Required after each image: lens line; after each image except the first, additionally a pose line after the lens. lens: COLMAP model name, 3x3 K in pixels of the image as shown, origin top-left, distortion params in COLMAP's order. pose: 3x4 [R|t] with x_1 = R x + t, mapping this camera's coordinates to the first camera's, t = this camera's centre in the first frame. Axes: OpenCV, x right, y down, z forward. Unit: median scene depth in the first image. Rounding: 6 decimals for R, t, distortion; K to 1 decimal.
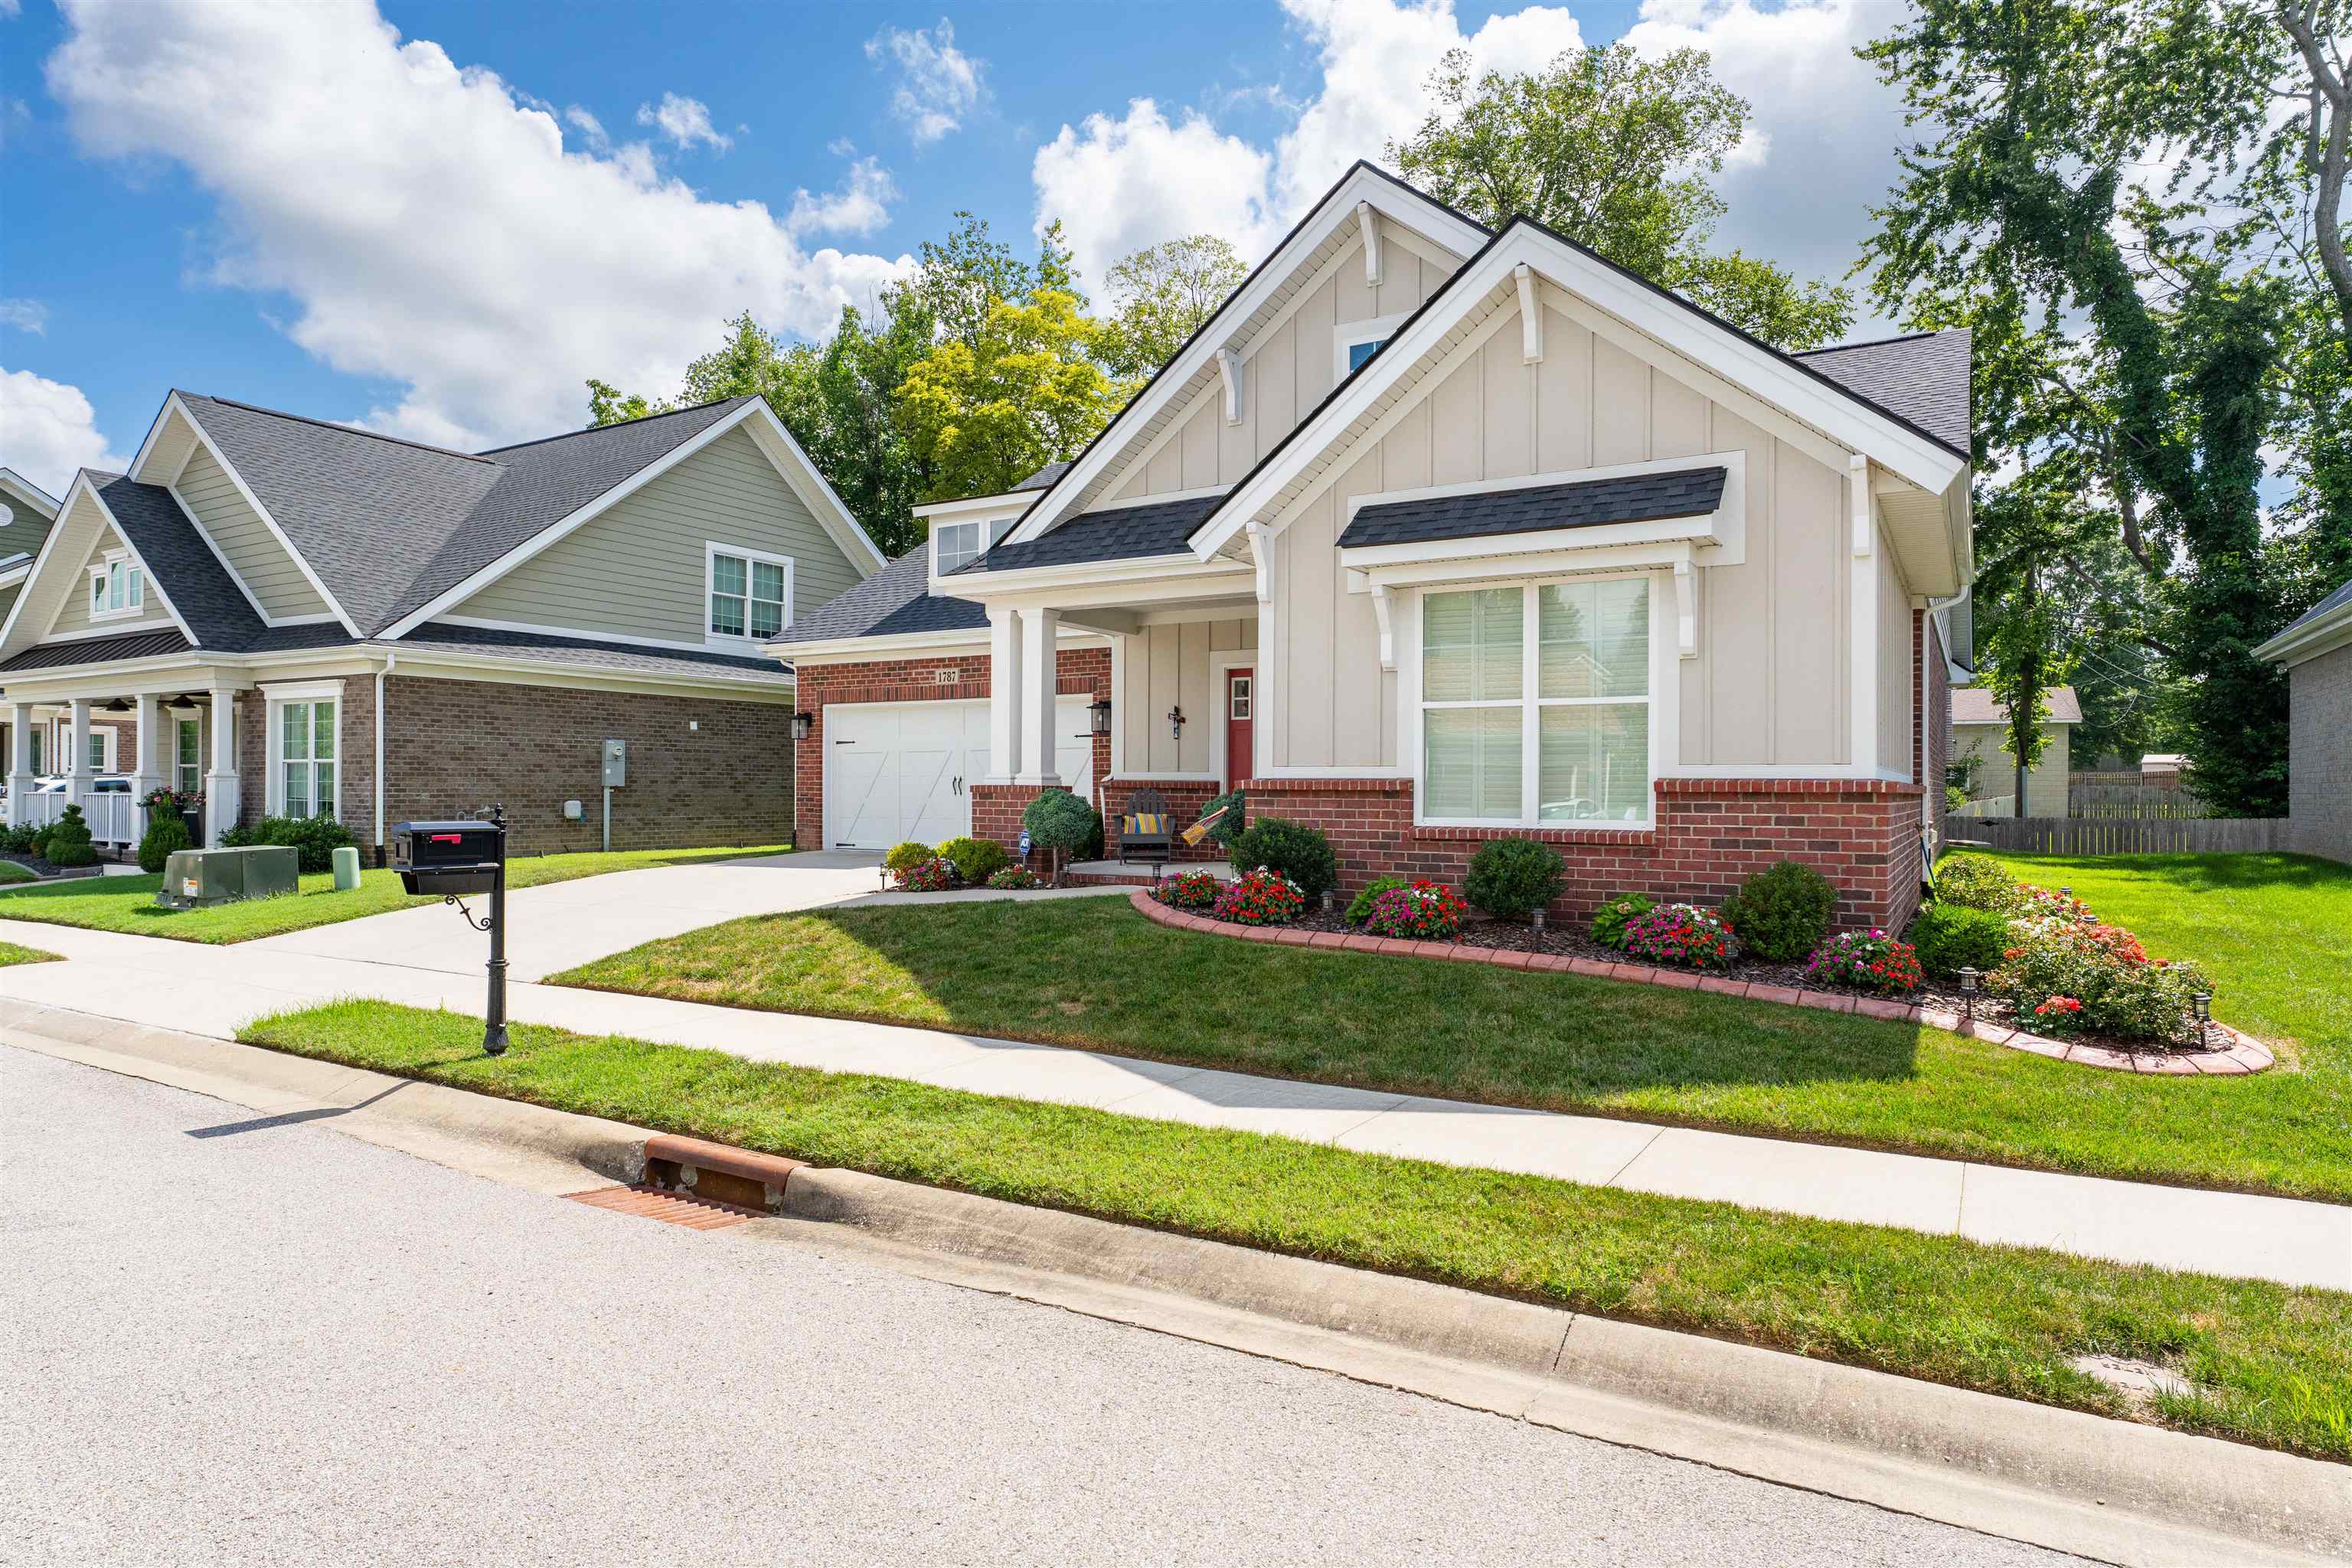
lens RADIAL K [[1334.8, 0, 1173.1], [0, 1334.8, 791.6], [0, 0, 1]] dist [-0.004567, -0.000283]
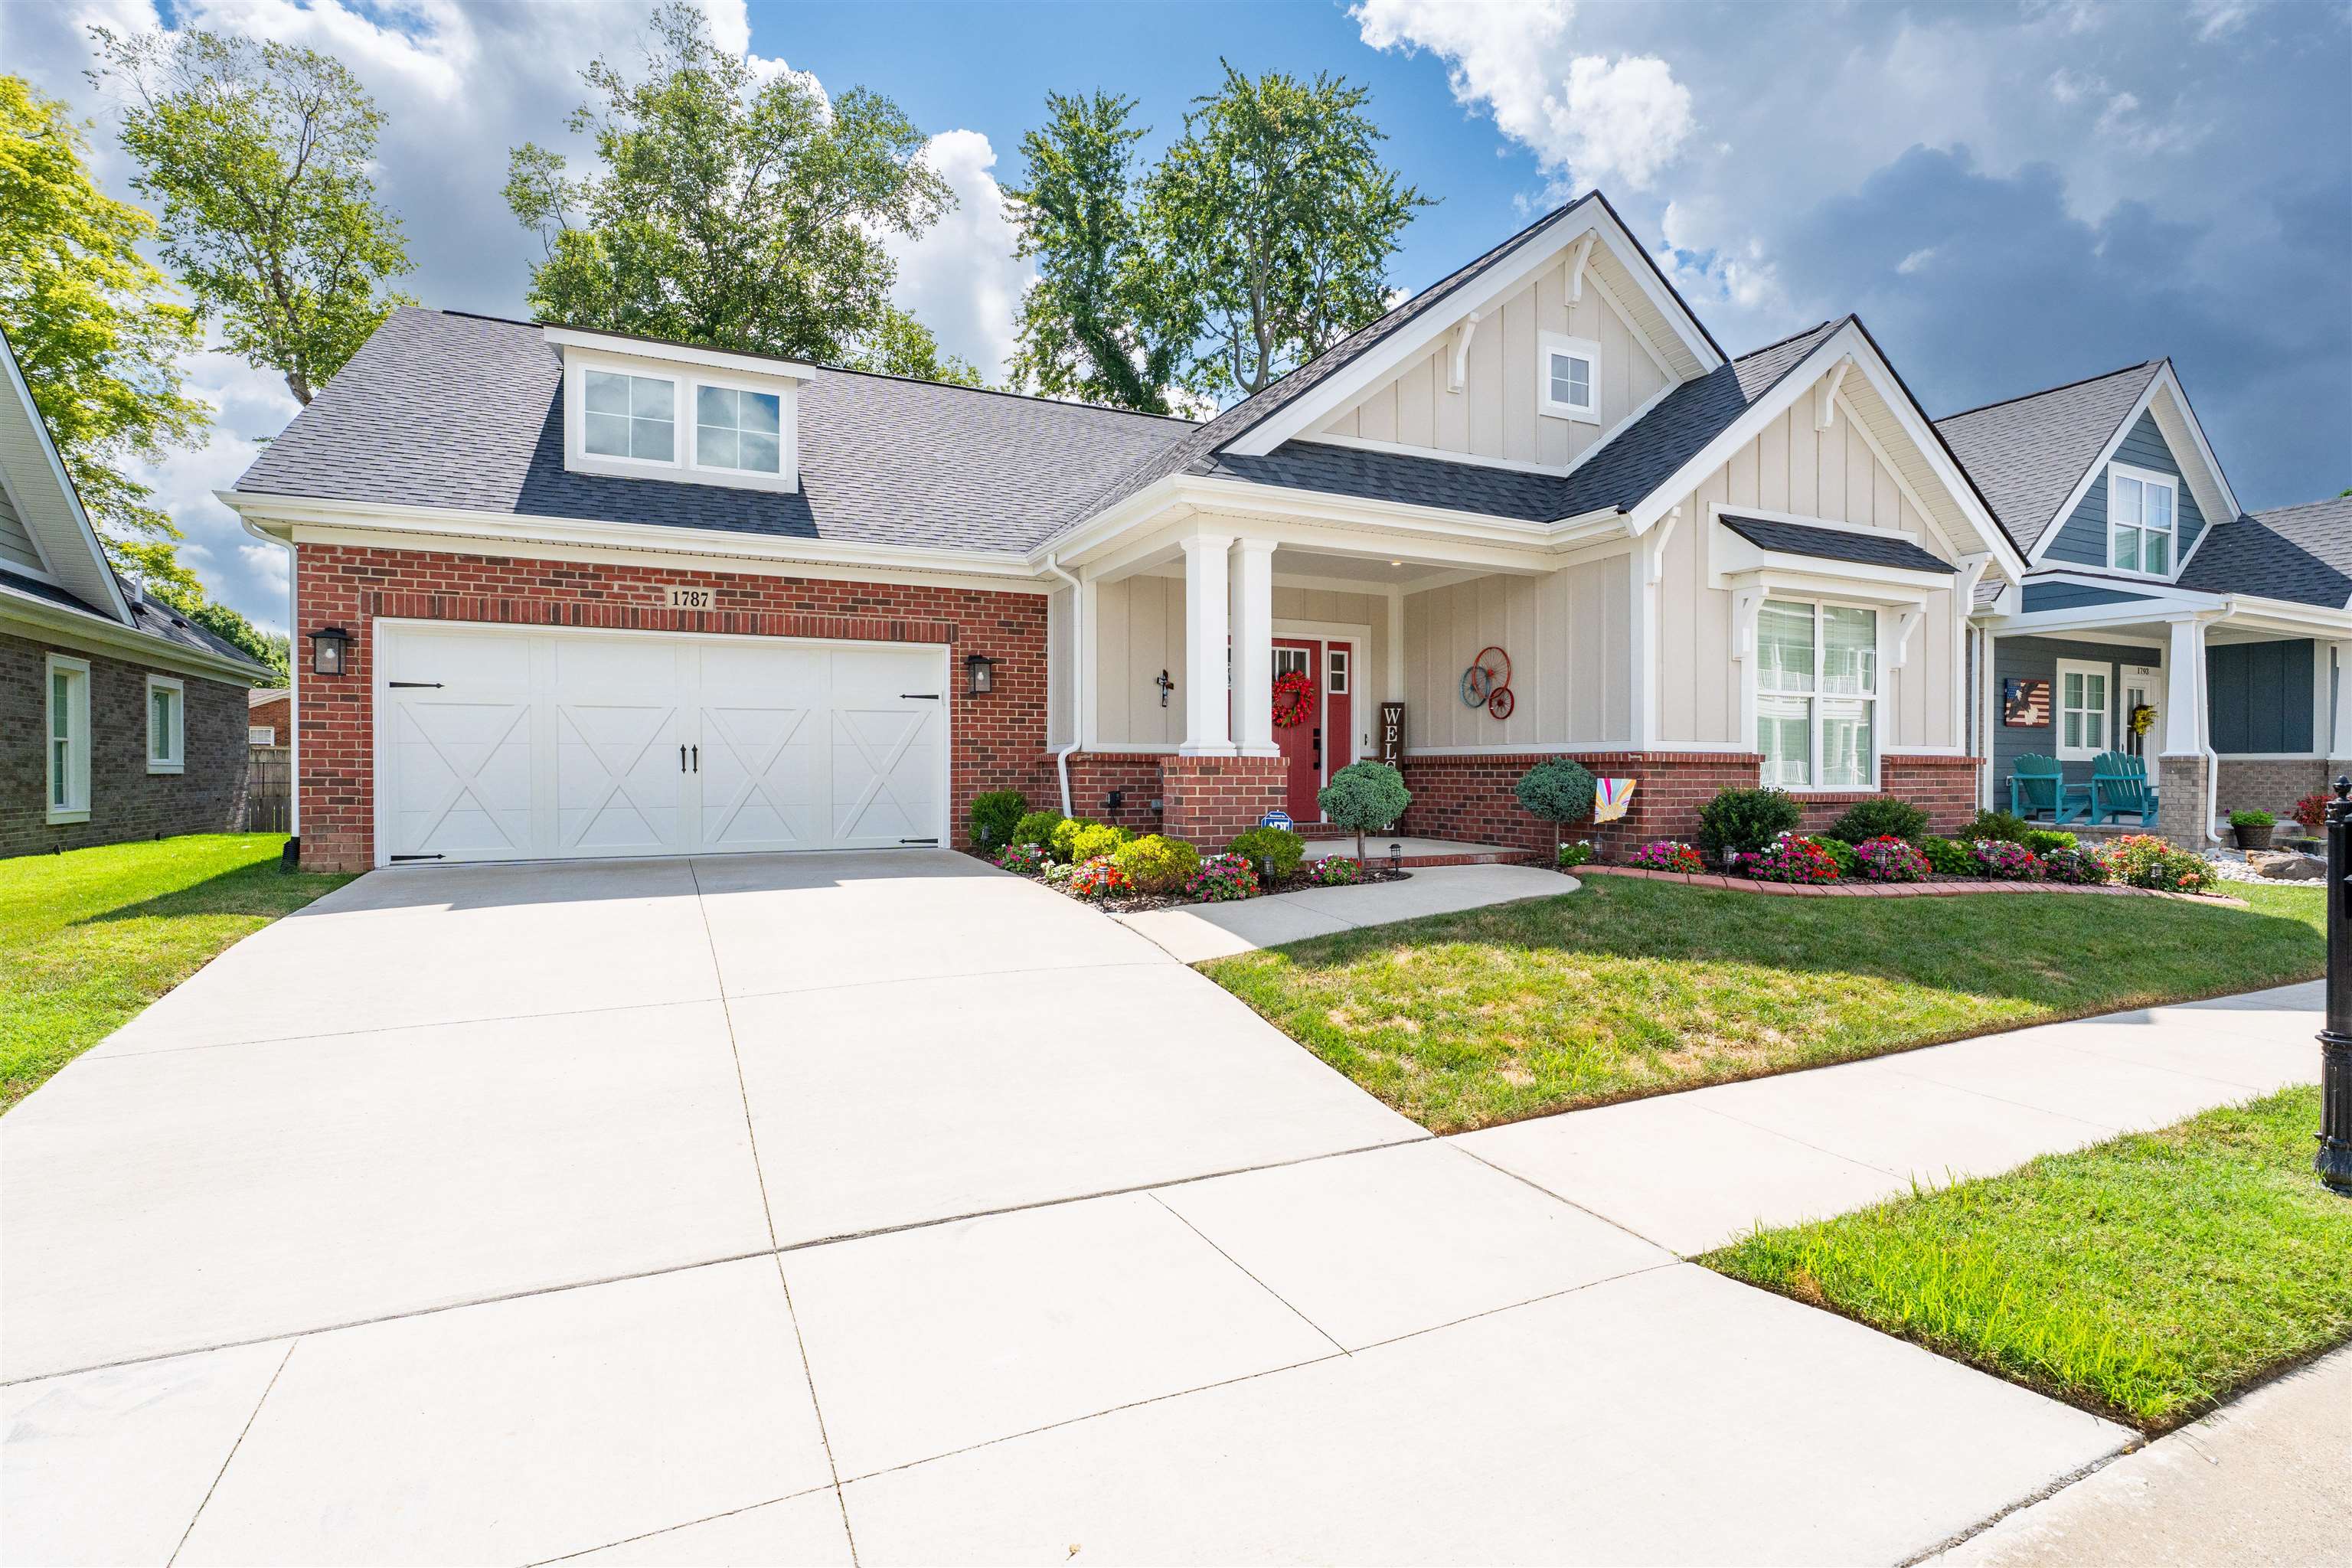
lens RADIAL K [[1103.4, 0, 1169.4], [0, 1103.4, 773.5], [0, 0, 1]] dist [-0.004844, -0.002417]
pose [[0.555909, -0.005676, 0.831224, -0.696177], [0.002986, 0.999984, 0.004831, 0.001749], [-0.831238, -0.000204, 0.555917, 0.671111]]
